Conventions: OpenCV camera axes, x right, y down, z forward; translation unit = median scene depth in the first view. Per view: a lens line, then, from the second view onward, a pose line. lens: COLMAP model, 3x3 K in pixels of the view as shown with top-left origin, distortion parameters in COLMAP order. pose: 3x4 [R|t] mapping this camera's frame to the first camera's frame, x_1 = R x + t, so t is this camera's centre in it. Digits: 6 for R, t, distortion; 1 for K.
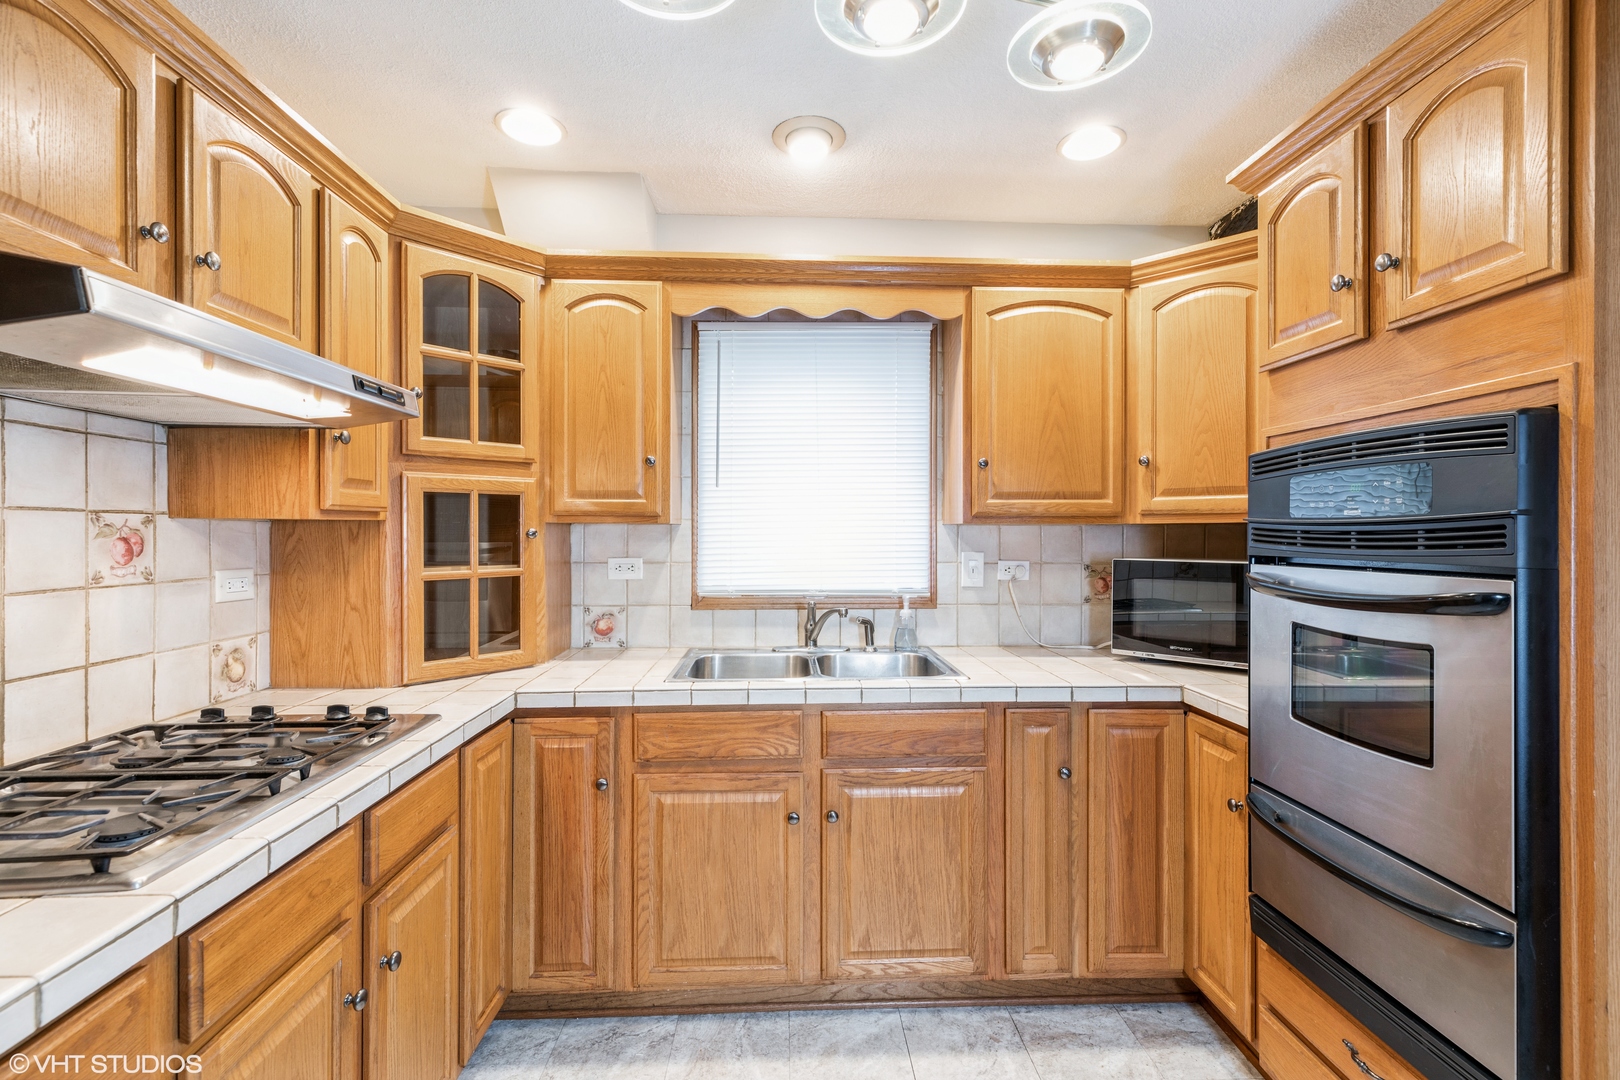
lens RADIAL K [[718.6, 0, 811.9], [0, 718.6, 533.9], [0, 0, 1]] dist [0.003852, 0.000333]
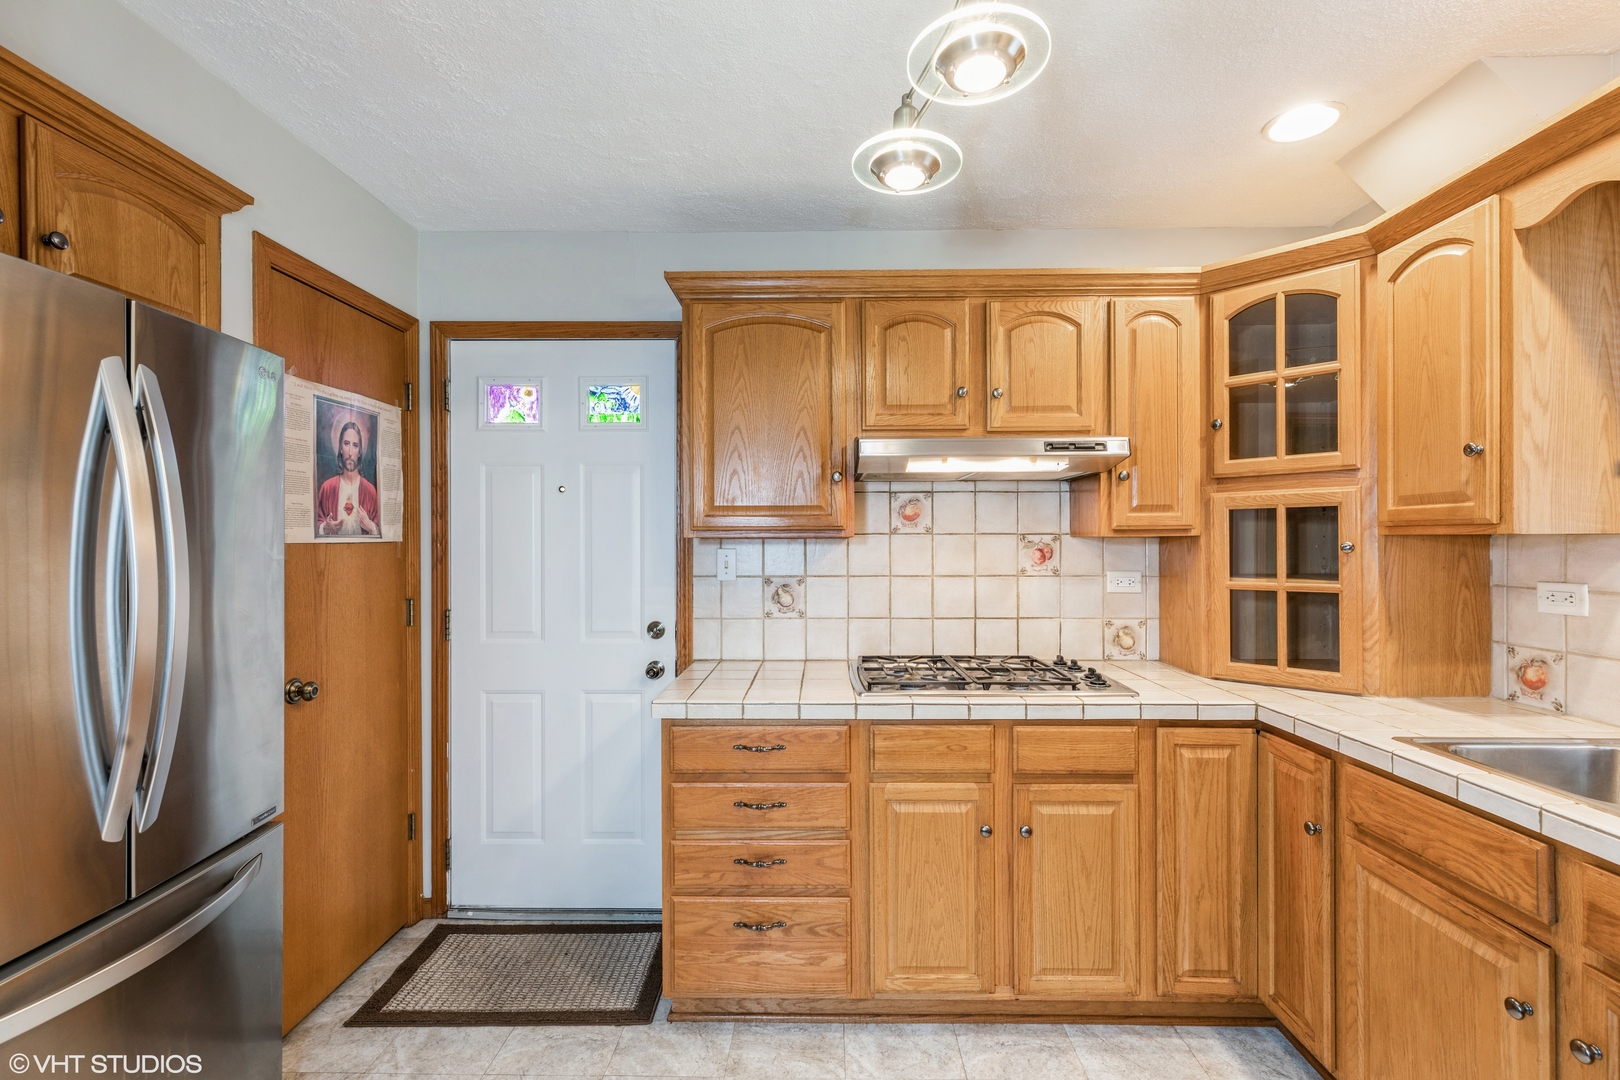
lens RADIAL K [[714.3, 0, 810.0], [0, 714.3, 540.0], [0, 0, 1]] dist [0.000709, -0.000049]
pose [[-0.061696, -0.004222, -0.998086, 0.612693], [0.000121, 0.999991, -0.004238, -0.006691], [0.998095, -0.000382, -0.061695, 0.417783]]
